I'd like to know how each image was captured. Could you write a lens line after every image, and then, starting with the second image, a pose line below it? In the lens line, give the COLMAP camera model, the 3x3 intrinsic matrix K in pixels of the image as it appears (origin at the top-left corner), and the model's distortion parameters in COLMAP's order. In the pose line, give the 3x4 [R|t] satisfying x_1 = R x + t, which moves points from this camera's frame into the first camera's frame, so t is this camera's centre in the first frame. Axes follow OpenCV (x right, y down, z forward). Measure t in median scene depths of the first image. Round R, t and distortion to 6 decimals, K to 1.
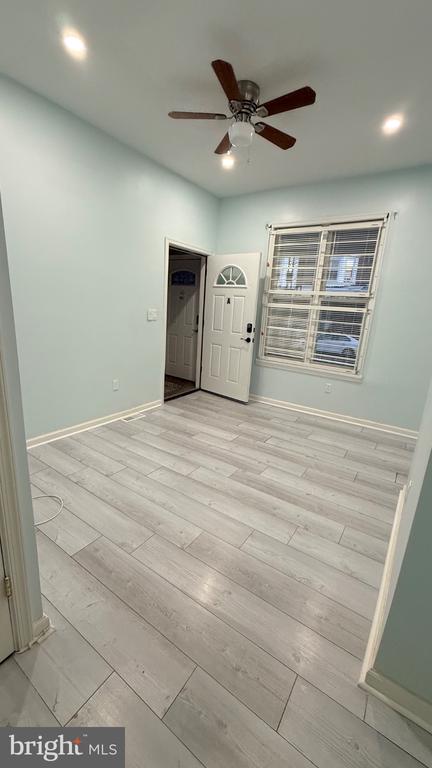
lens RADIAL K [[308.1, 0, 215.6], [0, 308.1, 381.9], [0, 0, 1]] dist [0.000650, 0.000083]
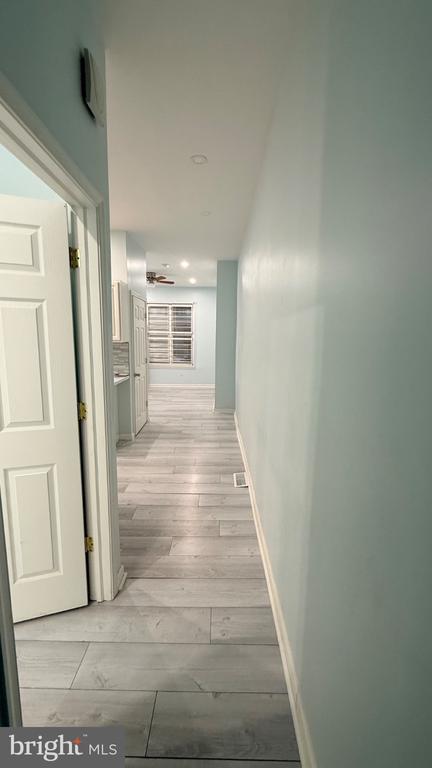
lens RADIAL K [[306.9, 0, 216.0], [0, 306.9, 382.3], [0, 0, 1]] dist [0.000195, 0.000109]
pose [[0.826061, -0.130882, 0.548172, -0.741393], [0.171376, 0.984935, -0.023088, 0.198498], [-0.536892, 0.113015, 0.836047, -1.114724]]
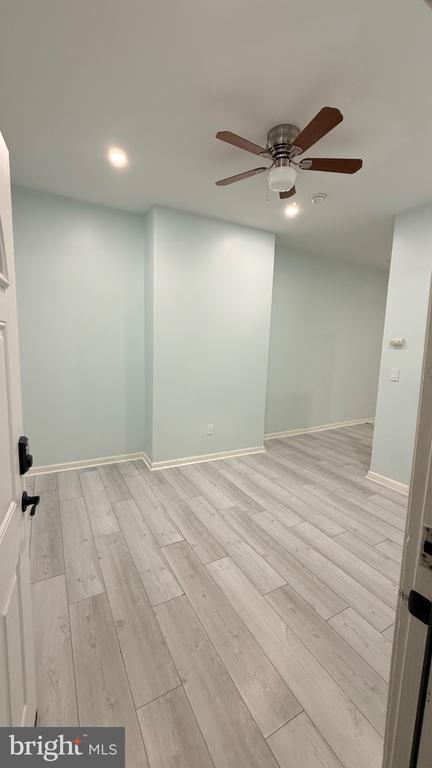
lens RADIAL K [[306.9, 0, 216.0], [0, 306.9, 382.3], [0, 0, 1]] dist [0.000195, 0.000109]
pose [[-0.891610, -0.146618, 0.428409, -0.142584], [0.026067, 0.927936, 0.371826, -0.369326], [-0.452053, 0.342691, -0.823536, 1.303237]]
